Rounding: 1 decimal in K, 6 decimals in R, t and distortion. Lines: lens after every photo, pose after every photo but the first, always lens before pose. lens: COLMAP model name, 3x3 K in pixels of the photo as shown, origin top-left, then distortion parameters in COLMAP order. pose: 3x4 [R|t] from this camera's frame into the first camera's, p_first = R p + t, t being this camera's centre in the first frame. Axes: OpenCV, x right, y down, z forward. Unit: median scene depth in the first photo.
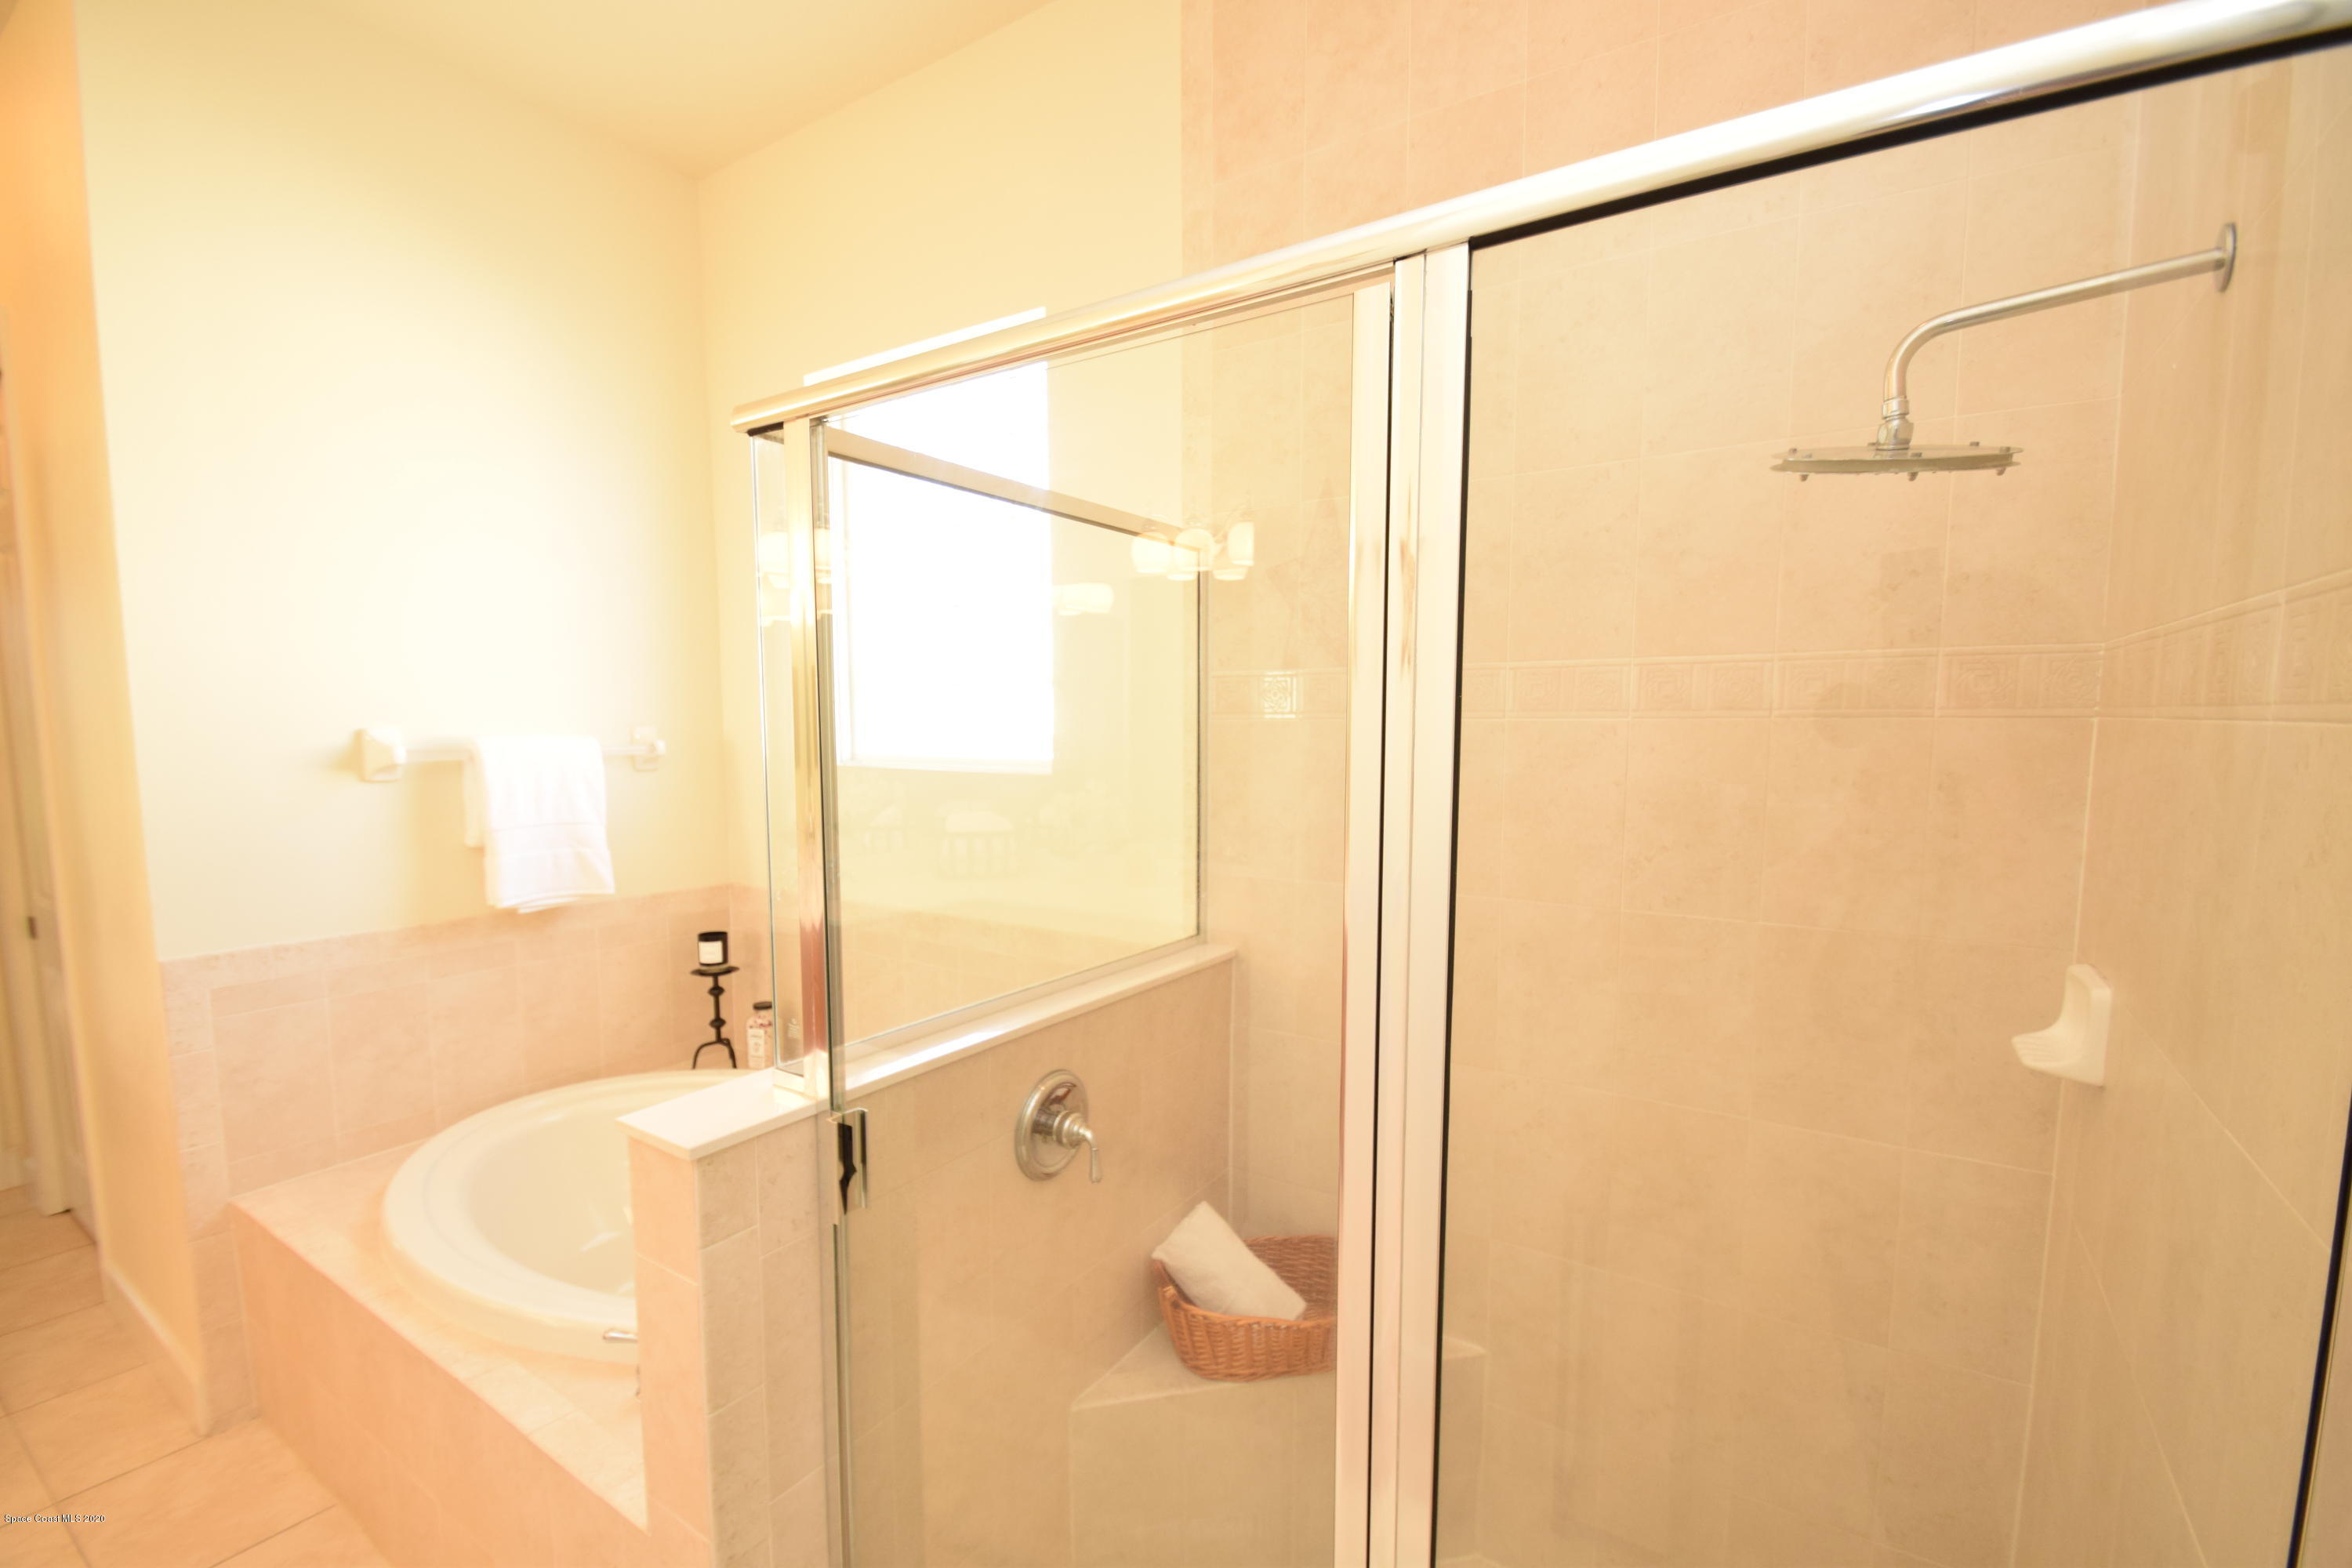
lens RADIAL K [[1027.0, 0, 1159.0], [0, 1027.0, 824.7], [0, 0, 1]] dist [0.015582, -0.015953]
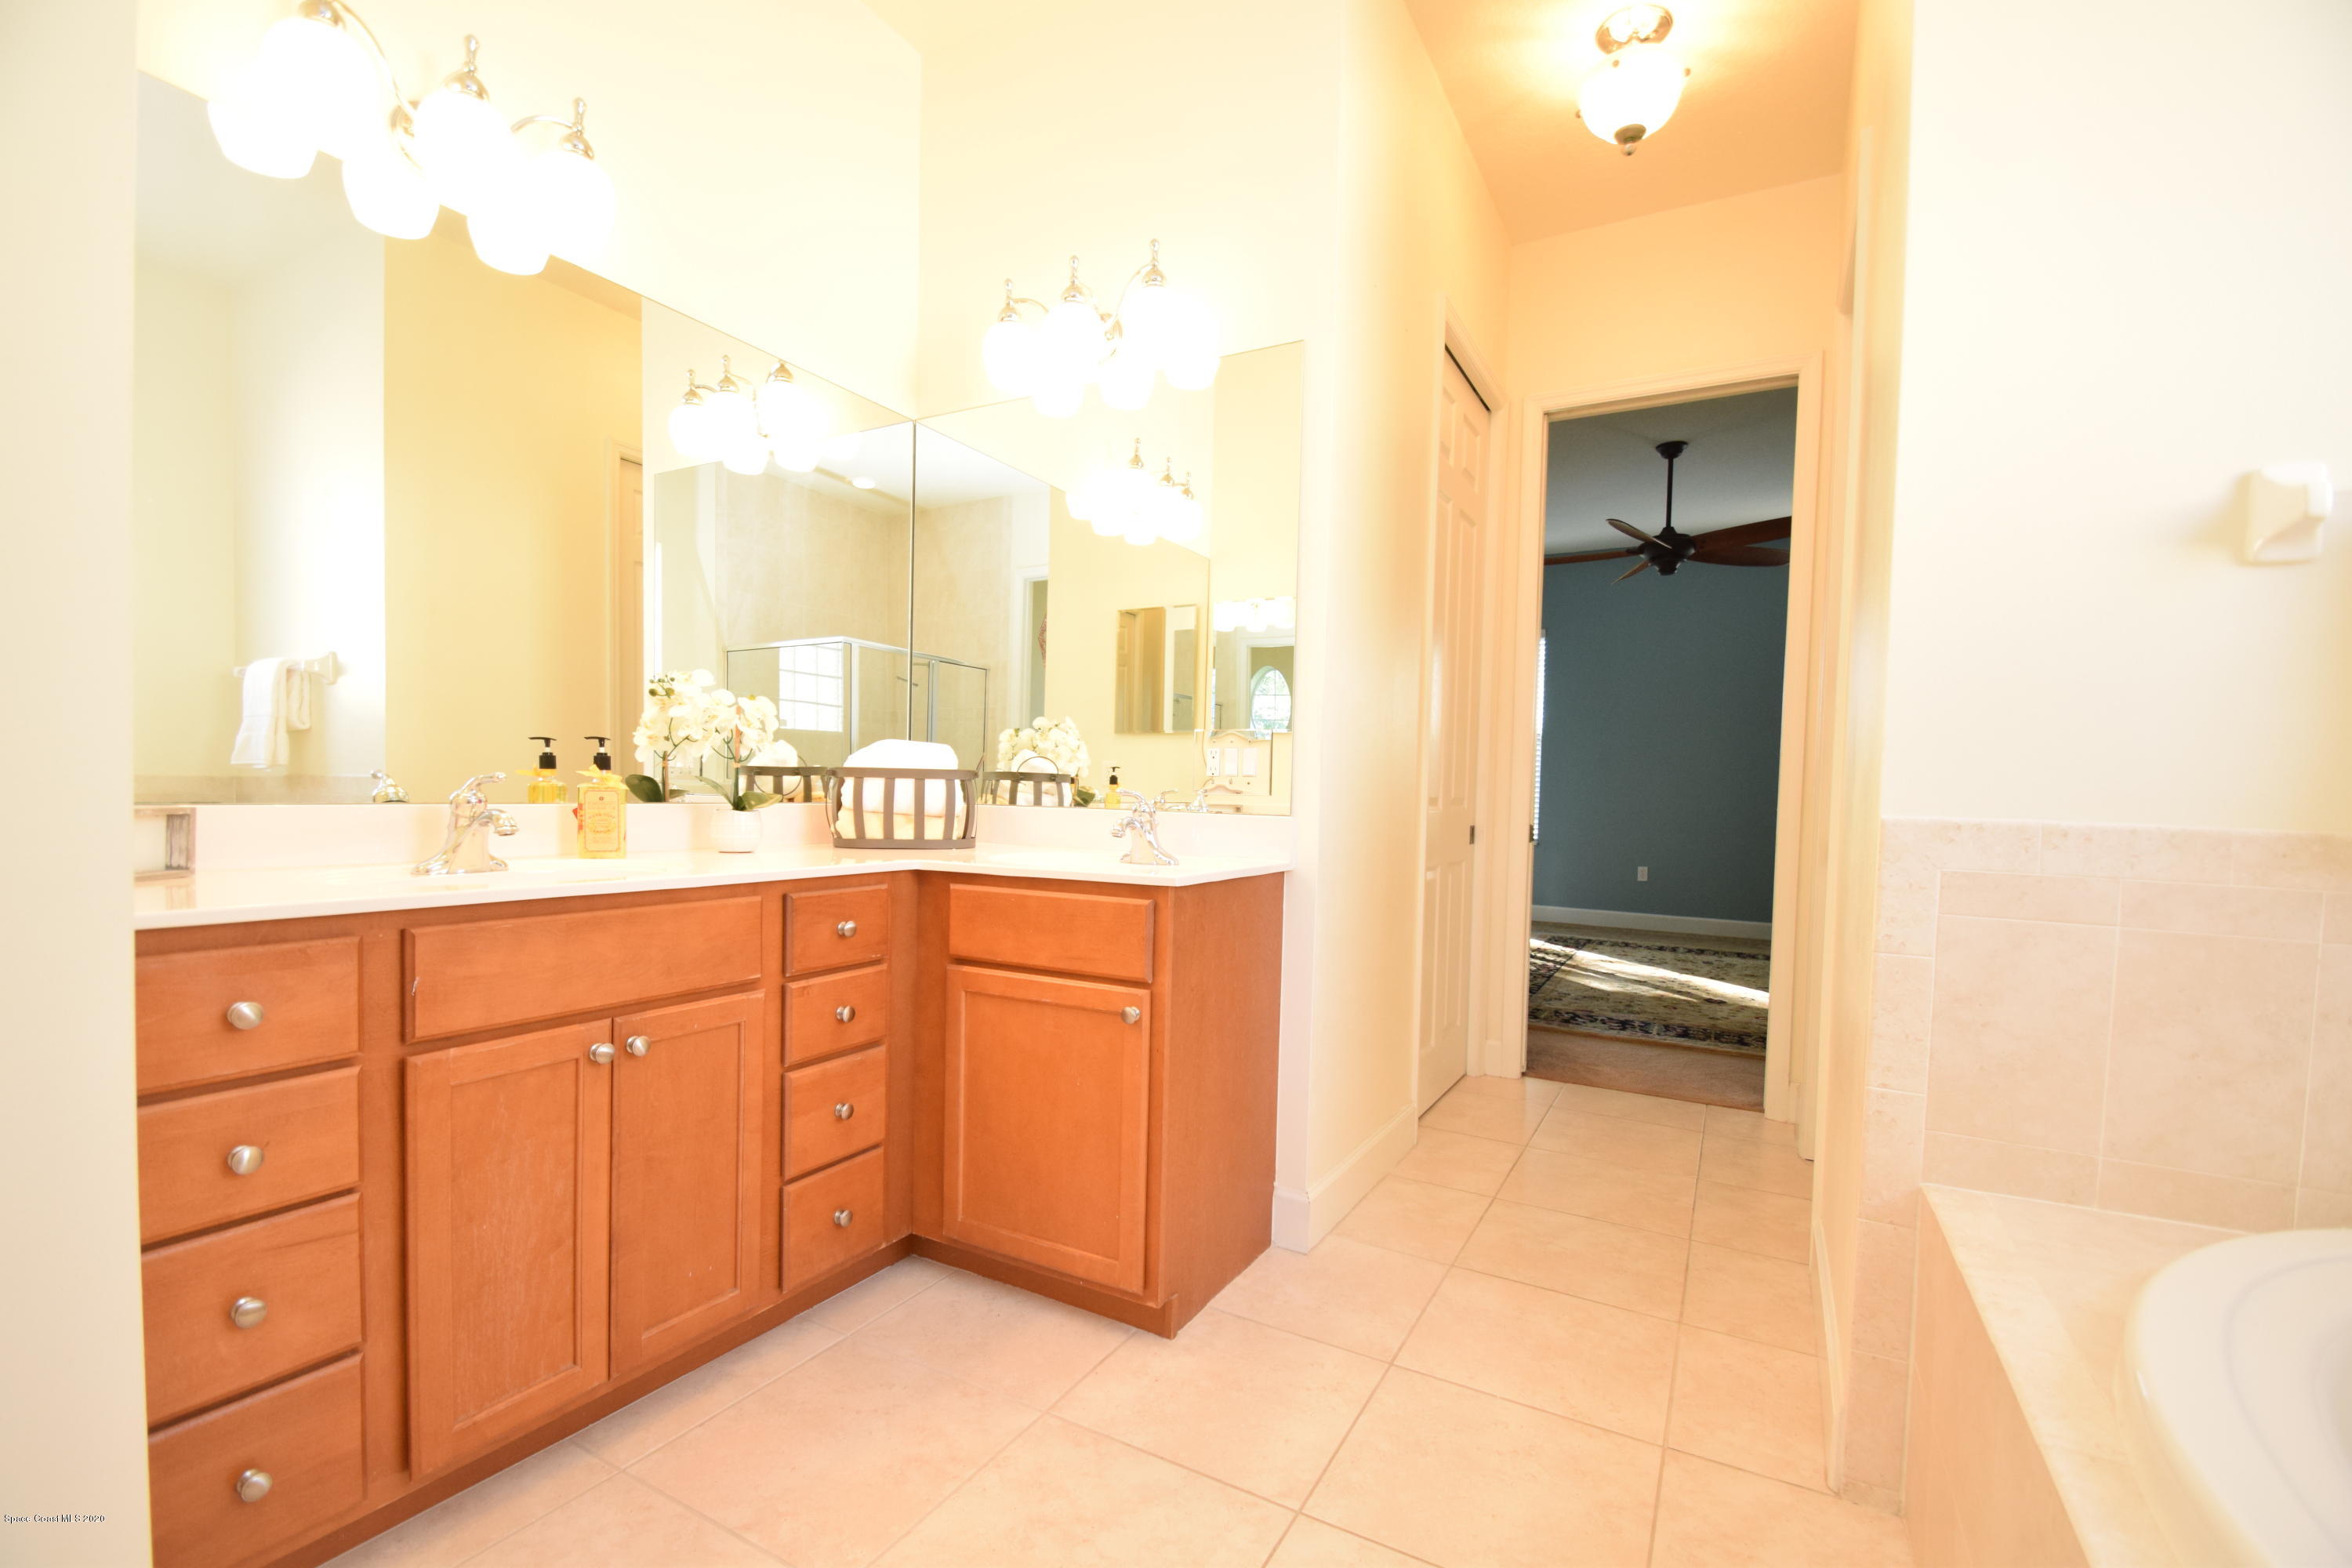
lens RADIAL K [[1027.0, 0, 1159.0], [0, 1027.0, 824.7], [0, 0, 1]] dist [0.015582, -0.015953]
pose [[0.073957, 0.044707, -0.996259, -0.261716], [-0.132355, 0.990597, 0.034627, 0.166176], [0.988439, 0.129299, 0.079179, 0.402196]]
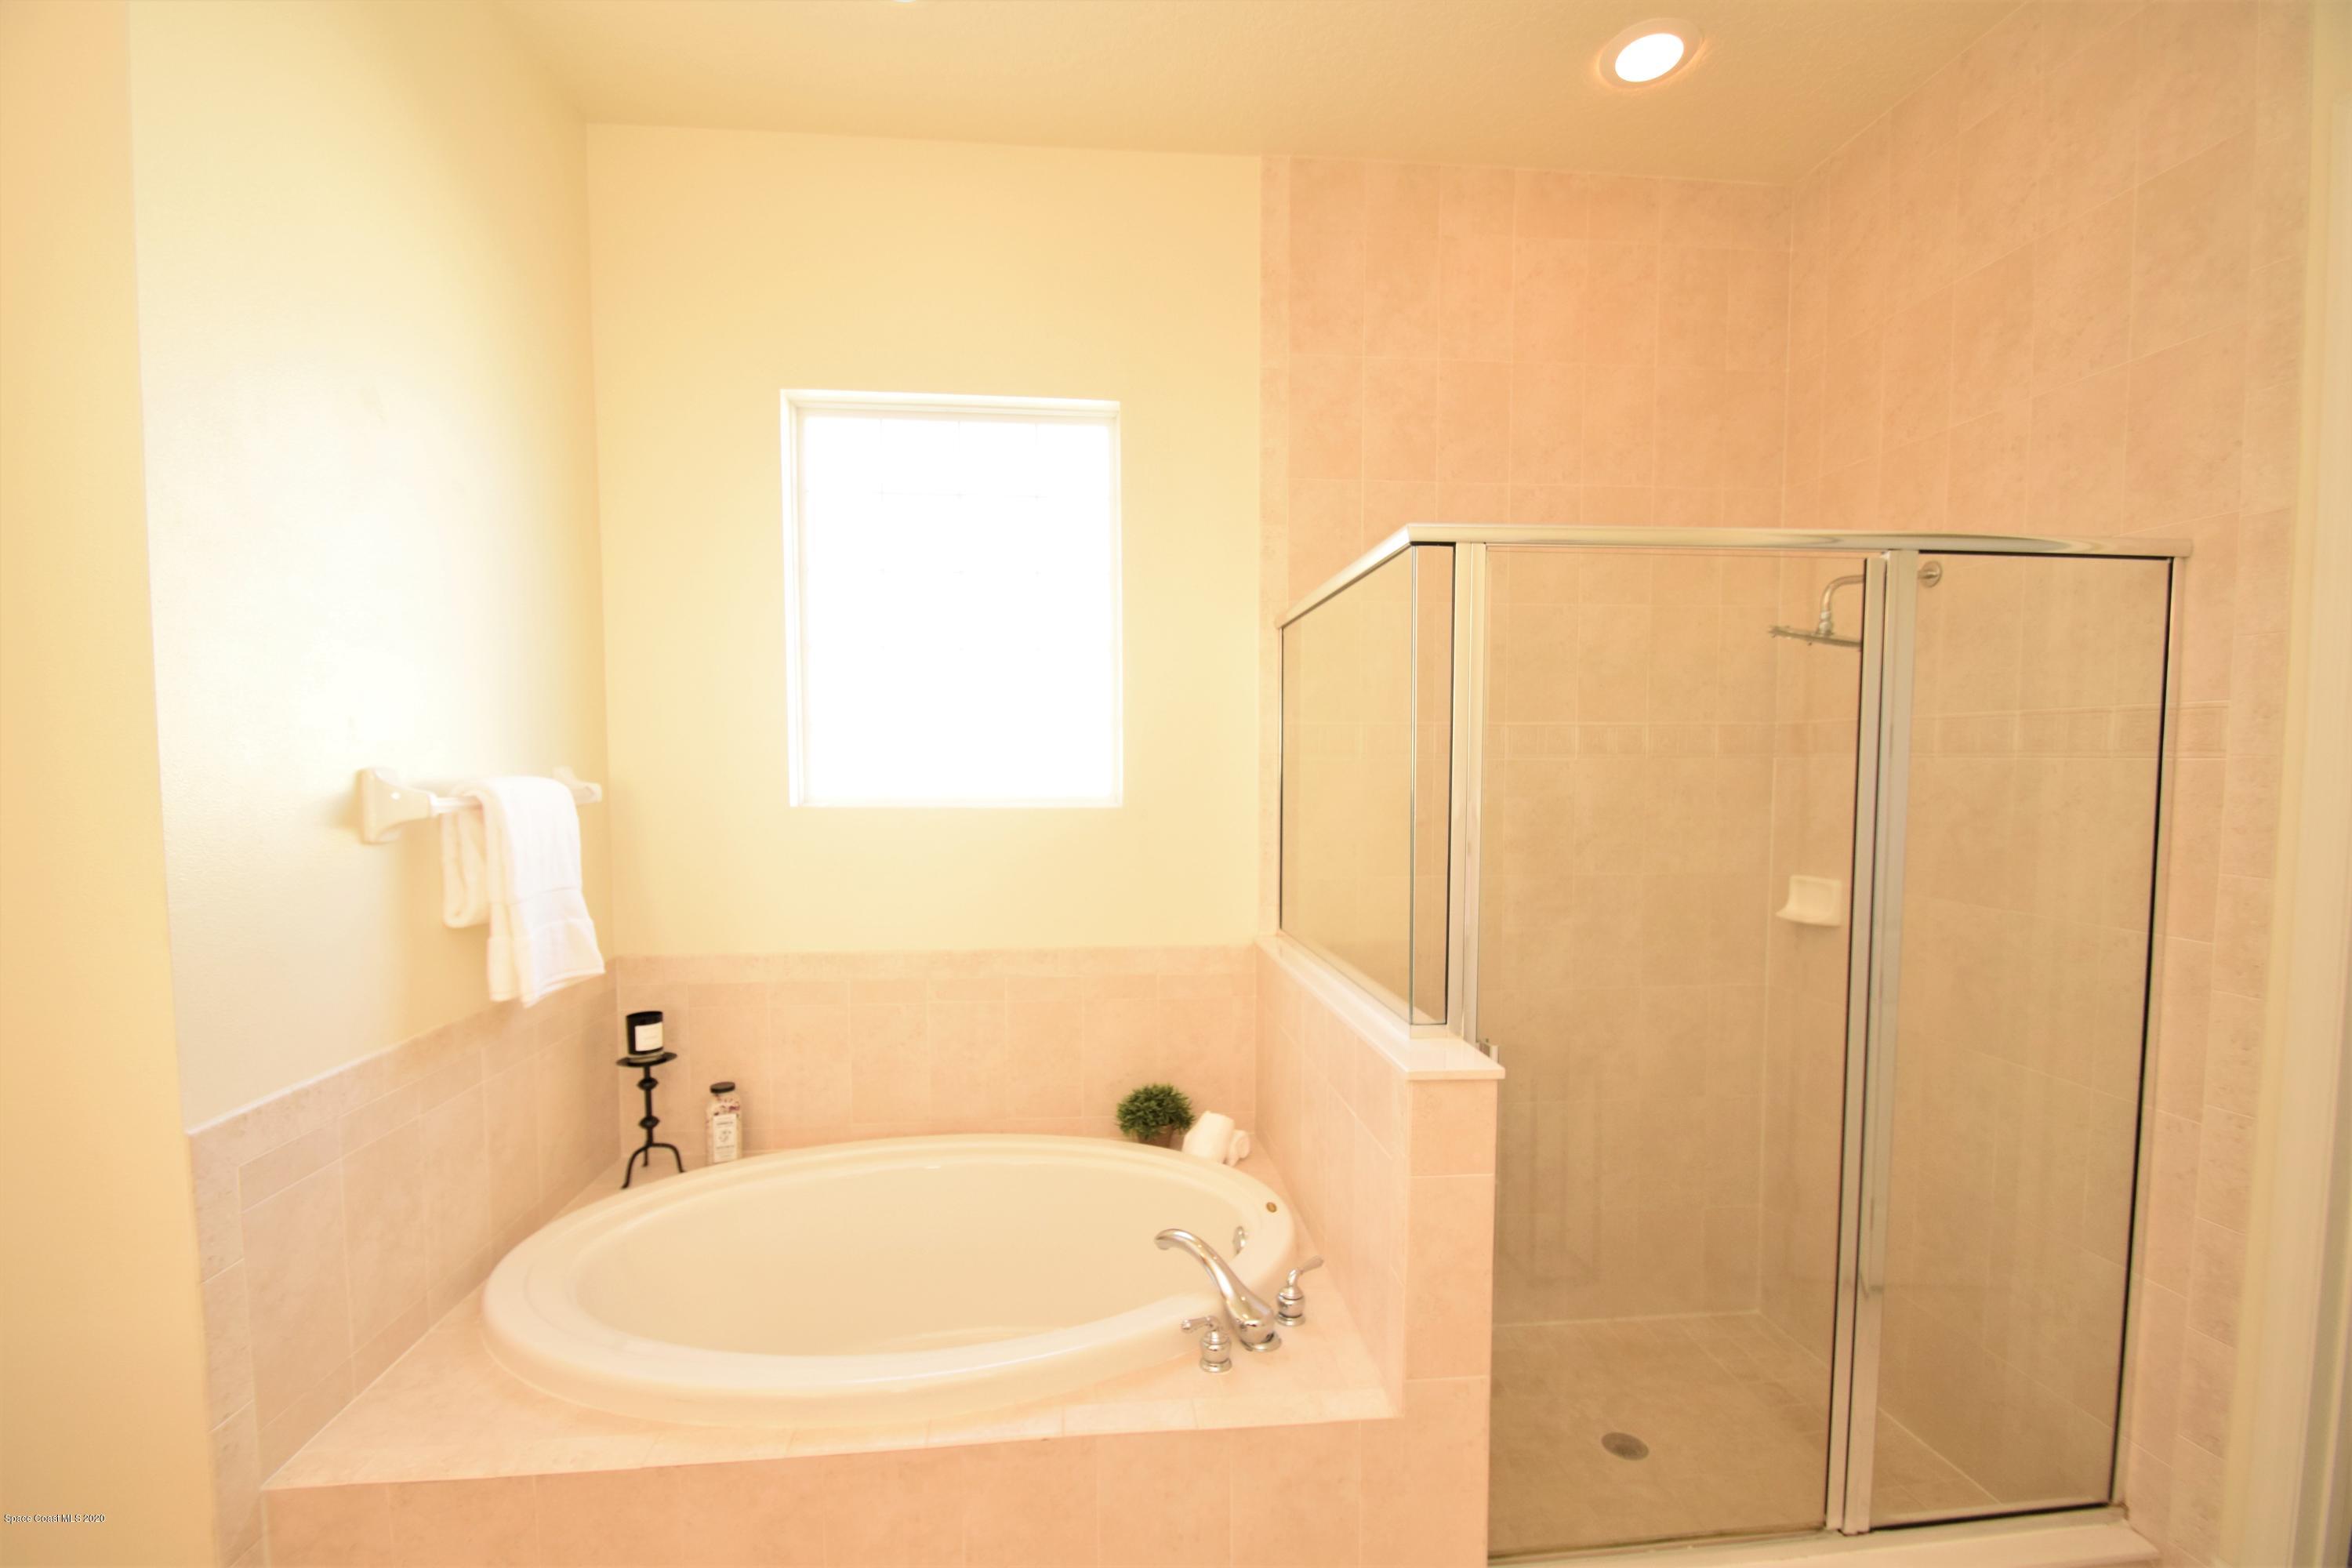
lens RADIAL K [[1025.4, 0, 1161.6], [0, 1025.4, 824.1], [0, 0, 1]] dist [0.010355, -0.011742]
pose [[0.771134, -0.036675, 0.635616, -0.830878], [0.065083, 0.997650, -0.021394, -0.003833], [-0.633338, 0.057865, 0.771709, 0.111902]]
